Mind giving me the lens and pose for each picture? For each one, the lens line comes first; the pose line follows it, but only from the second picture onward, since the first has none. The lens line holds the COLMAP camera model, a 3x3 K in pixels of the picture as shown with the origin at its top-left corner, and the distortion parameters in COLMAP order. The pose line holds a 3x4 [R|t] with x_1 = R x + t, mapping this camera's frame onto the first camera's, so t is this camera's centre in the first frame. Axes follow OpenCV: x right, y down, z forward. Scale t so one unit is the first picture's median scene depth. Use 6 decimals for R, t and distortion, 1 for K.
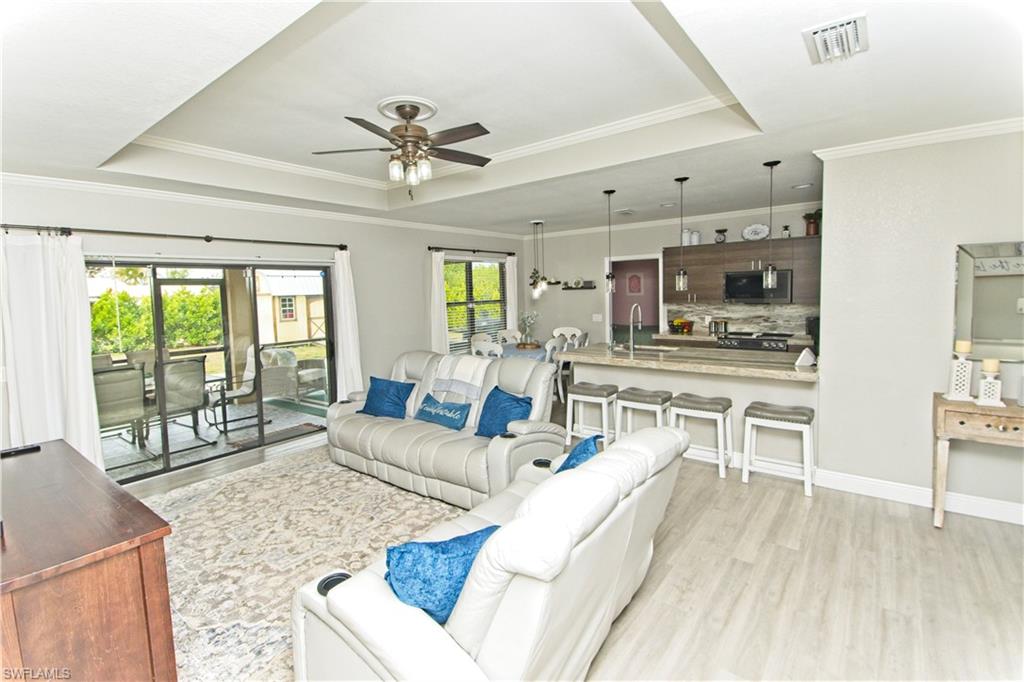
lens RADIAL K [[475.6, 0, 483.1], [0, 475.6, 323.4], [0, 0, 1]] dist [0.018872, -0.000062]
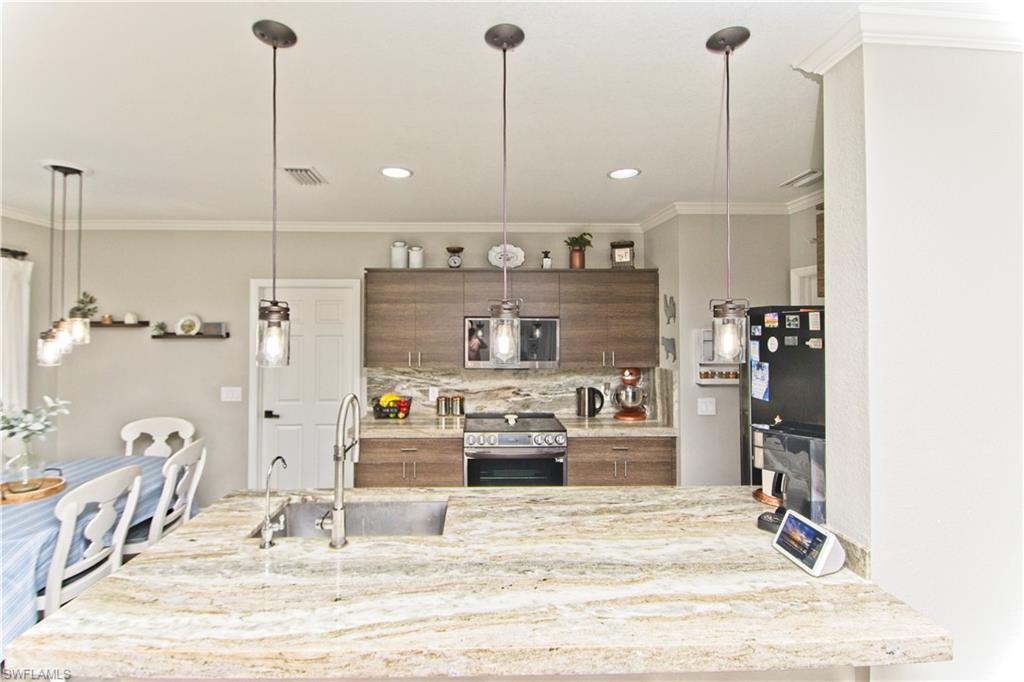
lens RADIAL K [[475.6, 0, 483.1], [0, 475.6, 323.4], [0, 0, 1]] dist [0.018872, -0.000062]
pose [[0.755651, 0.034192, 0.654081, 0.123755], [0.024993, 0.996404, -0.080961, -0.046642], [-0.654497, 0.077525, 0.752079, 0.505555]]
